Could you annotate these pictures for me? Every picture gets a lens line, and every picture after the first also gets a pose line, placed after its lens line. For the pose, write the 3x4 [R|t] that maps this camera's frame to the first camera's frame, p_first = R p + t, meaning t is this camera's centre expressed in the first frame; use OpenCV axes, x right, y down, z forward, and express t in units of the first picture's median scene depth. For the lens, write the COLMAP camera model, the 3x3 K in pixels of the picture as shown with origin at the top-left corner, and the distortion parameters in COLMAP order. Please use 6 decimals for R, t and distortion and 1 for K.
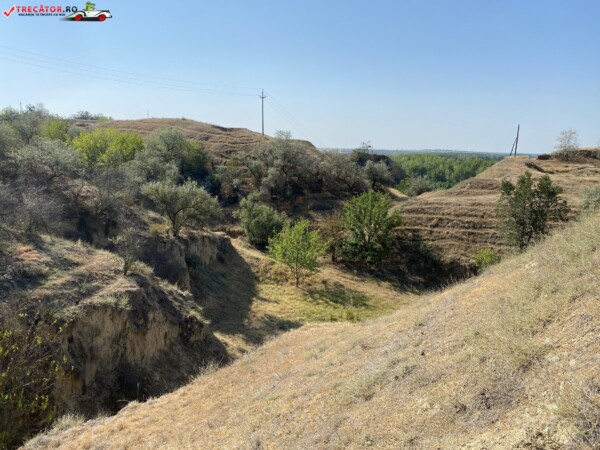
lens RADIAL K [[449.2, 0, 288.4], [0, 449.2, 222.4], [0, 0, 1]] dist [0.038562, -0.060177]
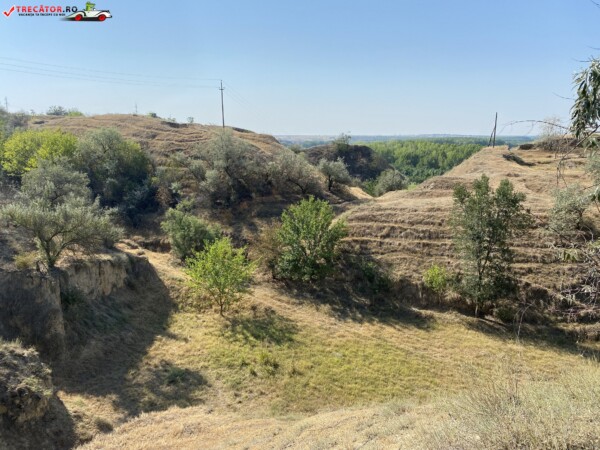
lens RADIAL K [[449.2, 0, 287.5], [0, 449.2, 217.1], [0, 0, 1]] dist [0.038562, -0.060177]
pose [[0.999708, -0.024117, 0.001703, 0.134050], [0.024092, 0.999621, 0.013304, -0.045298], [-0.002023, -0.013260, 0.999910, 0.131623]]
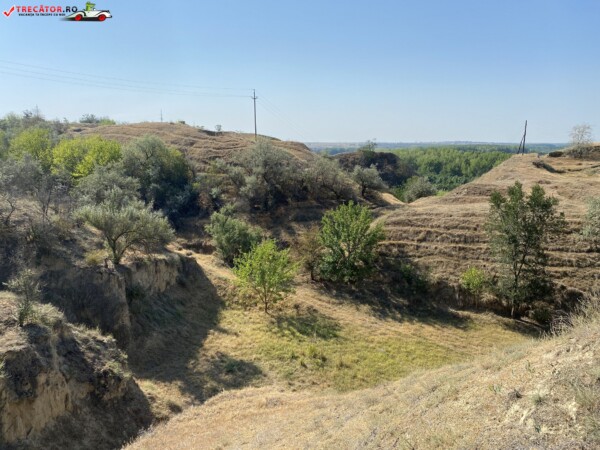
lens RADIAL K [[449.2, 0, 290.5], [0, 449.2, 217.7], [0, 0, 1]] dist [0.038562, -0.060177]
pose [[0.999227, -0.017115, -0.035400, 0.093670], [0.017076, 0.999853, -0.001413, -0.040556], [0.035419, 0.000808, 0.999372, 0.087912]]
